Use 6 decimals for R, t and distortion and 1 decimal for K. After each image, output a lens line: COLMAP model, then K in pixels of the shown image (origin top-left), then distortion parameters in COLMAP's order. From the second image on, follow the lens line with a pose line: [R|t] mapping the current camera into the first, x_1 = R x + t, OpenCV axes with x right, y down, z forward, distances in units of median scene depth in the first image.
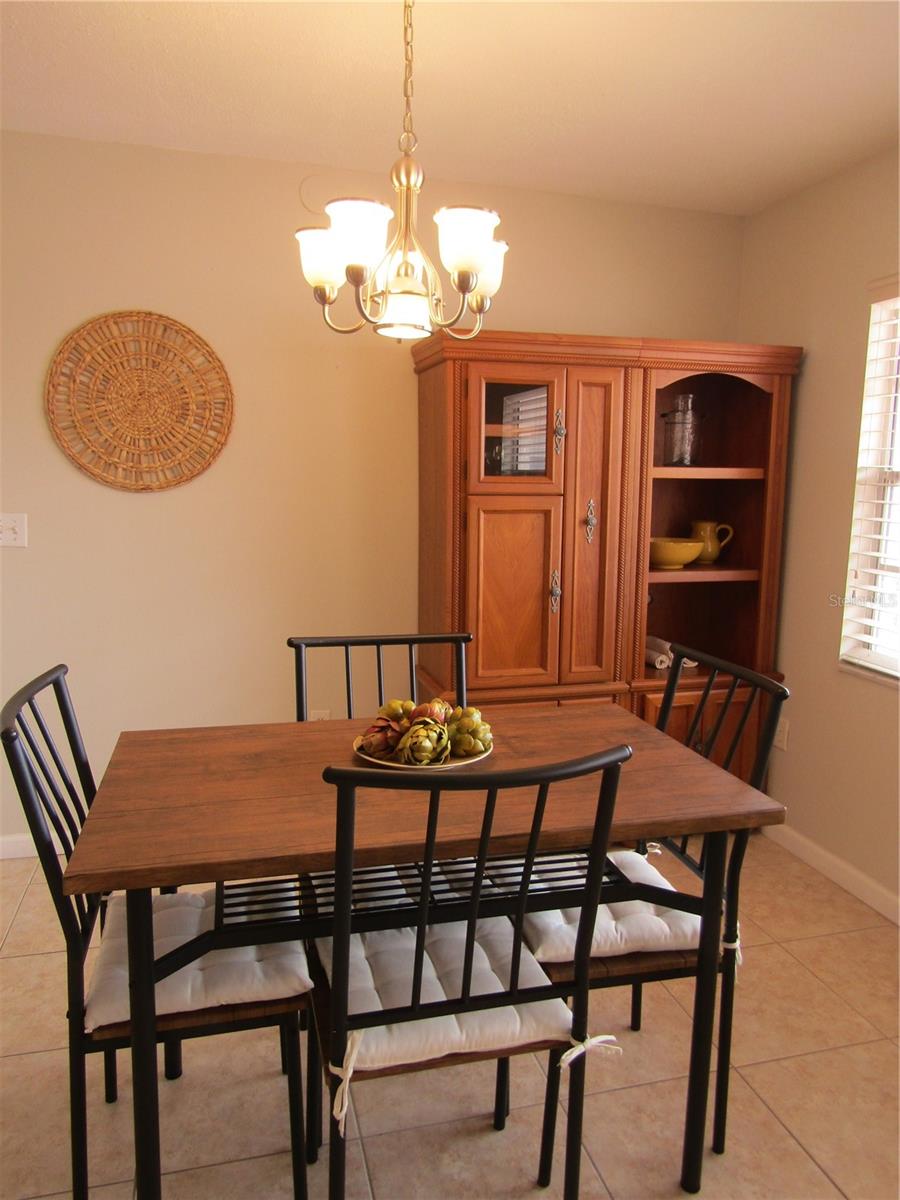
lens RADIAL K [[857.8, 0, 450.0], [0, 857.8, 600.0], [0, 0, 1]] dist [-0.004453, -0.000267]
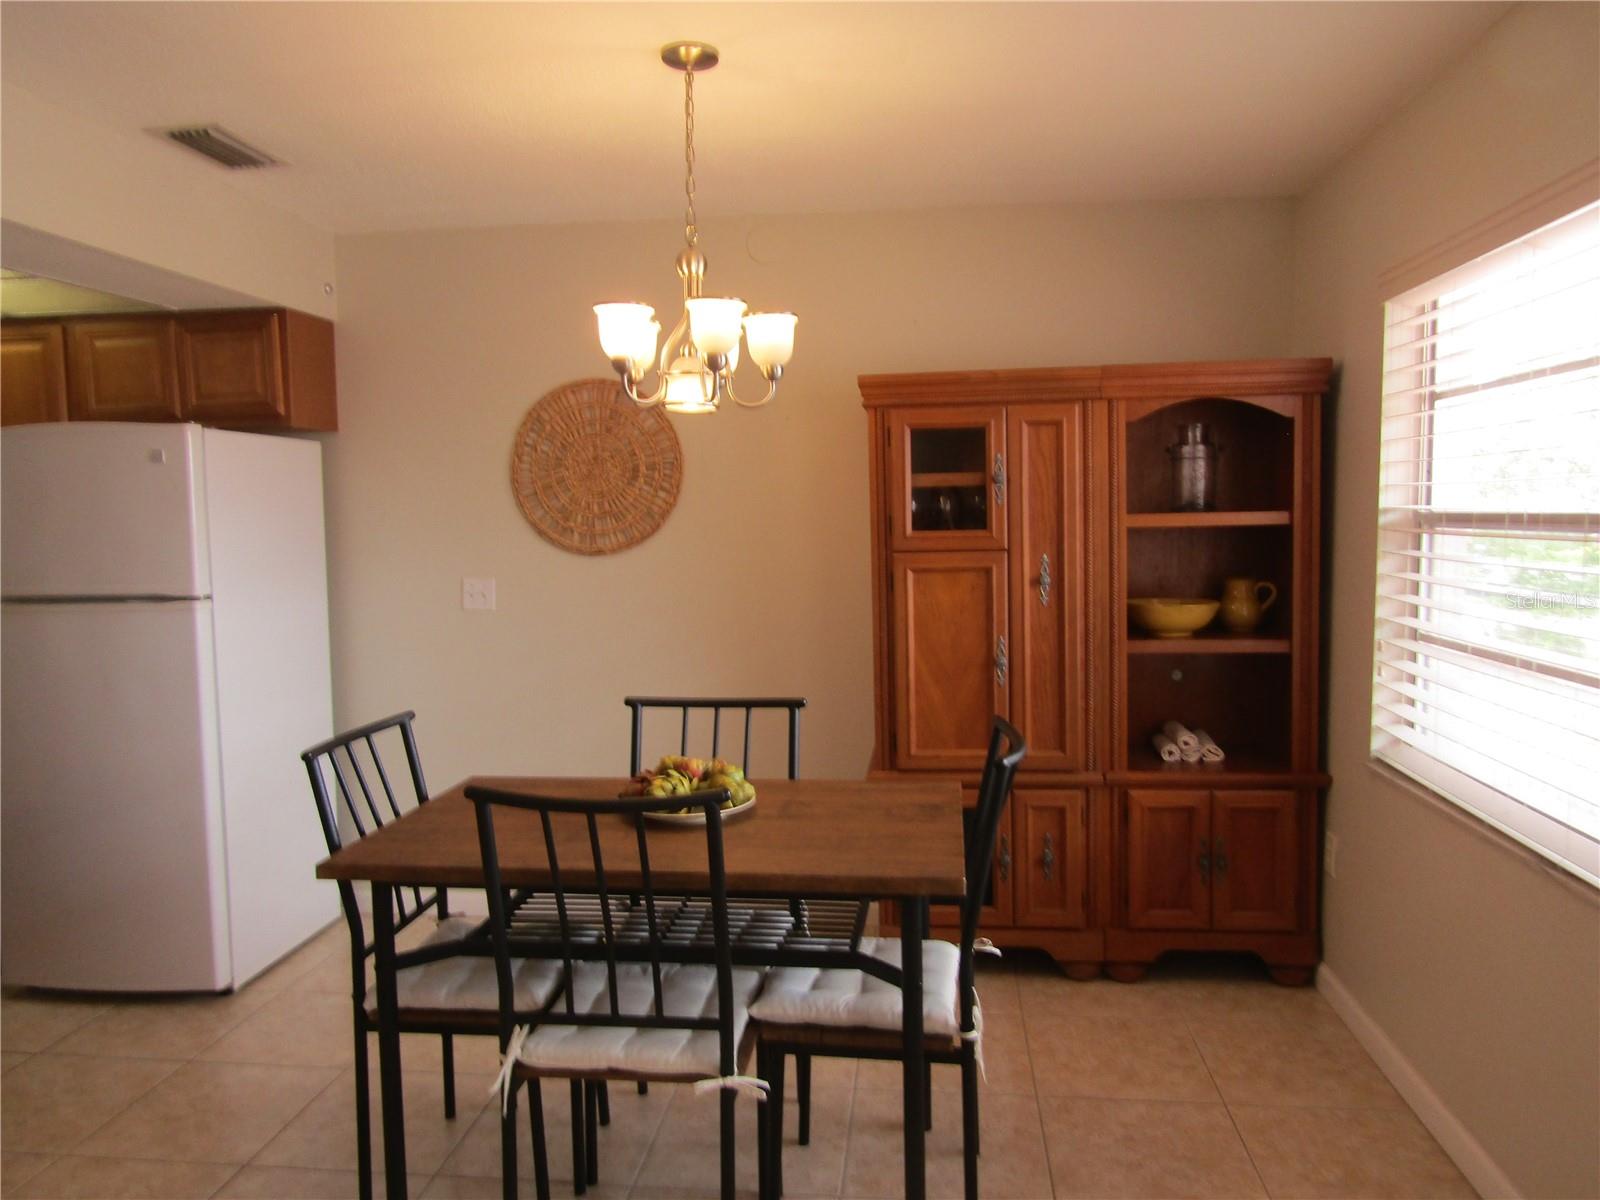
lens RADIAL K [[1133.6, 0, 794.1], [0, 1133.6, 610.8], [0, 0, 1]] dist [-0.009242, -0.001536]
pose [[0.927255, 0.001530, -0.374428, 0.358628], [-0.024371, 0.998118, -0.056276, 0.008369], [0.373637, 0.061307, 0.925547, -0.140404]]
